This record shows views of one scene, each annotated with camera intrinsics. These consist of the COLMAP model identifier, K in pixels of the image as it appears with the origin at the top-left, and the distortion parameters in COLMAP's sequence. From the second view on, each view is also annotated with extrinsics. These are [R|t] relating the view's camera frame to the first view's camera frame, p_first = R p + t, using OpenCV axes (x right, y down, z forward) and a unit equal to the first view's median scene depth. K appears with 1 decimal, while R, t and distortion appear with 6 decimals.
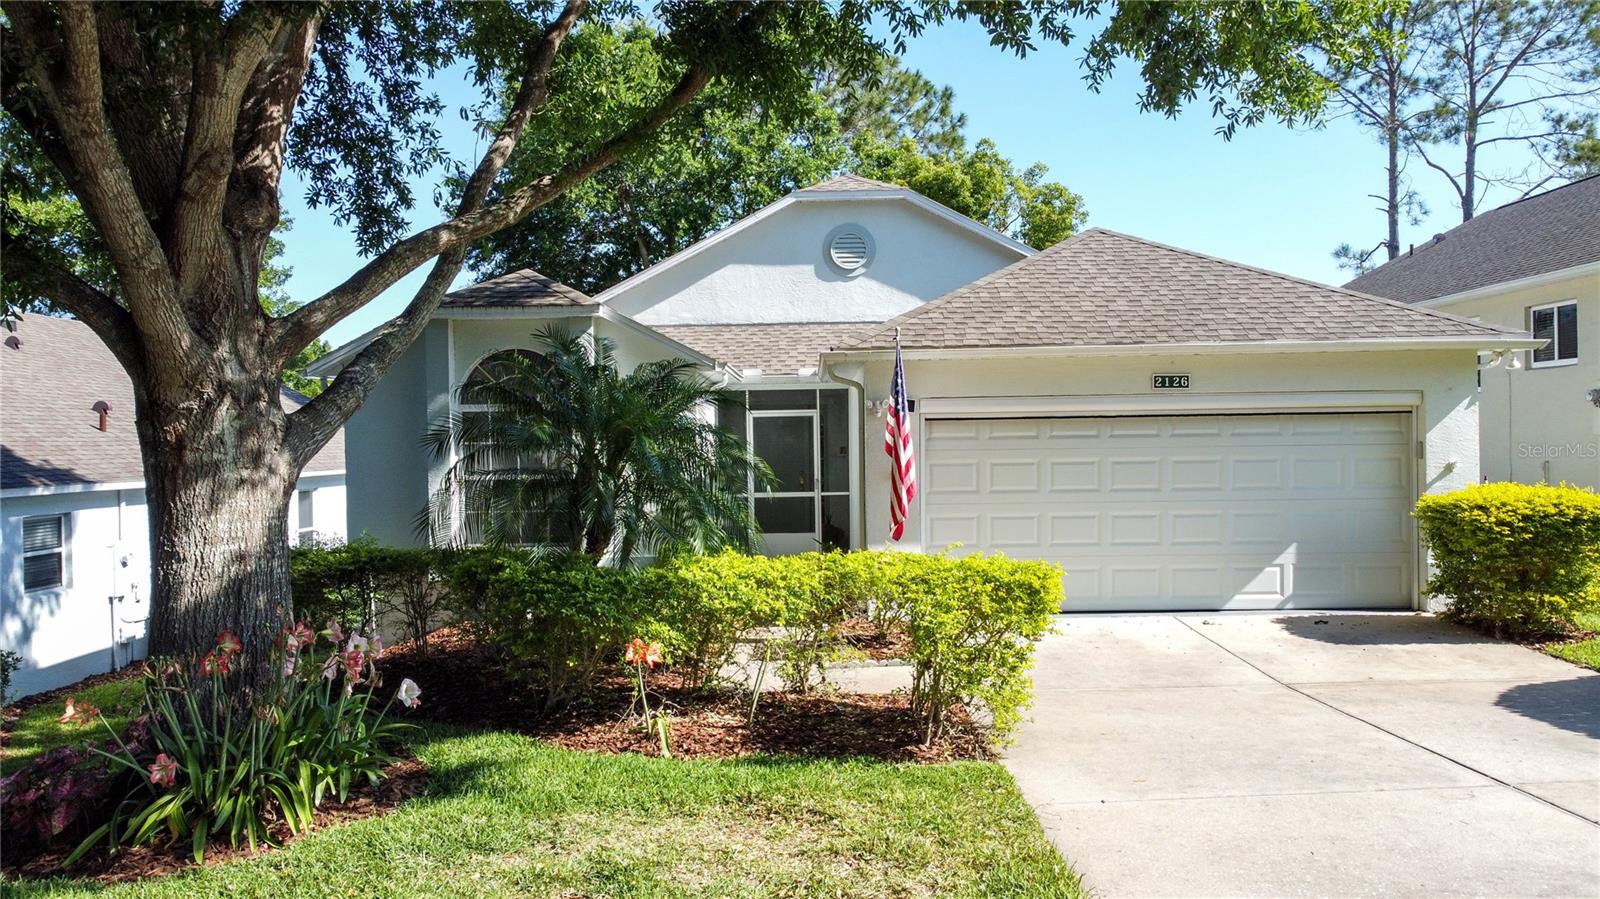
lens RADIAL K [[1207.8, 0, 800.0], [0, 1207.8, 449.5], [0, 0, 1]] dist [0.007949, 0.001135]
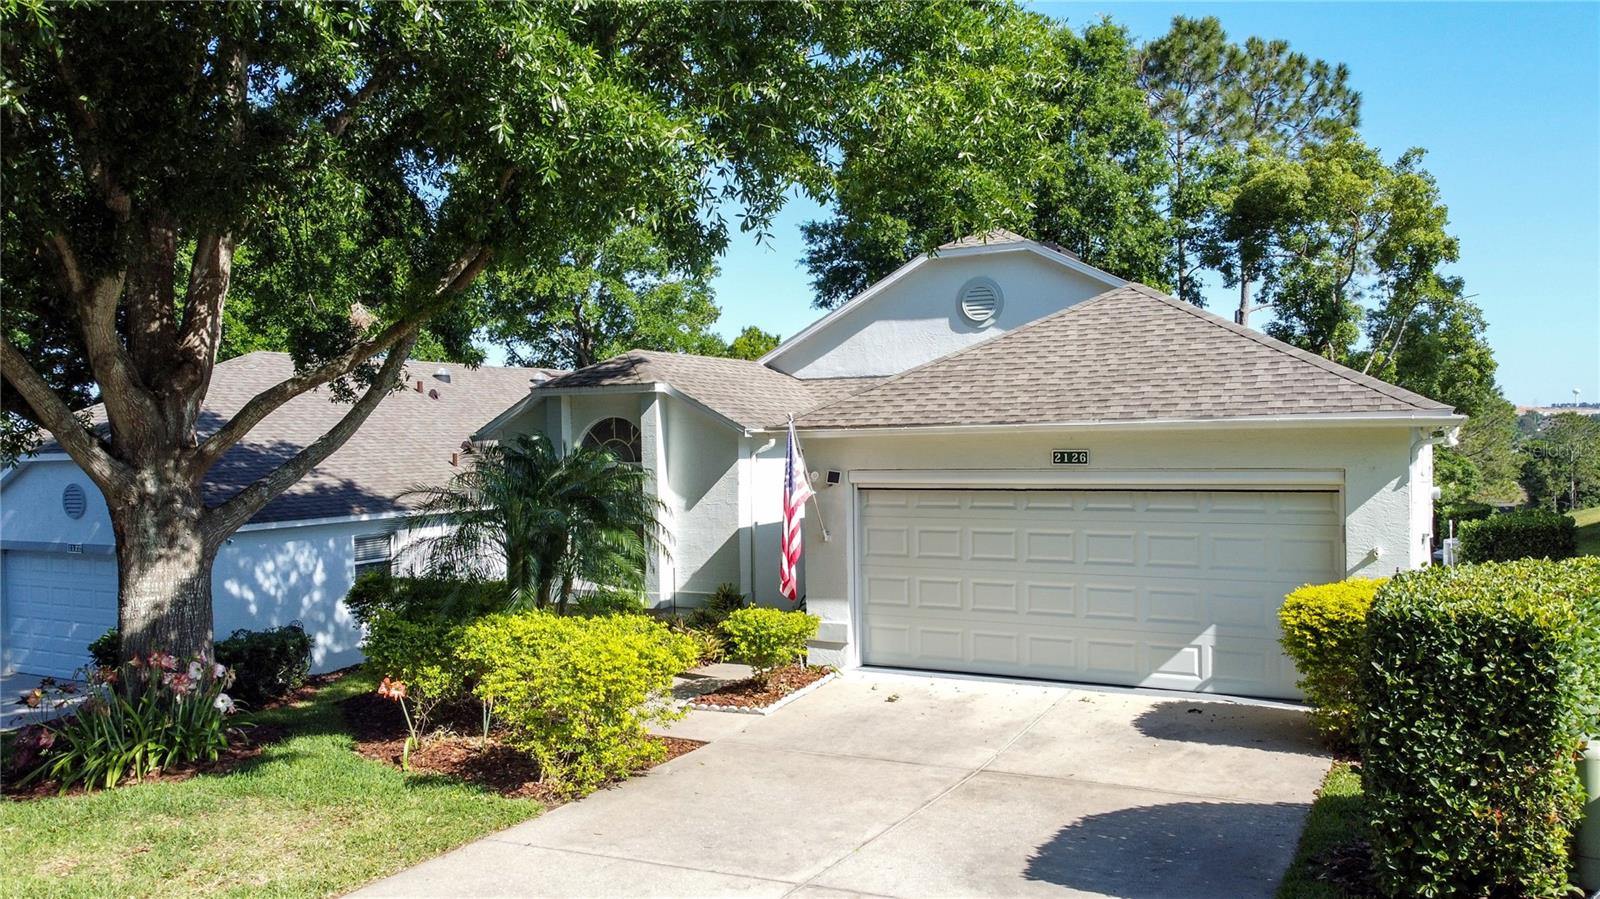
lens RADIAL K [[1207.8, 0, 800.0], [0, 1207.8, 449.5], [0, 0, 1]] dist [0.007949, 0.001135]
pose [[0.889018, 0.004974, -0.457845, 0.584877], [0.000413, 0.999932, 0.011666, -0.076786], [0.457871, -0.010560, 0.888956, -0.002398]]
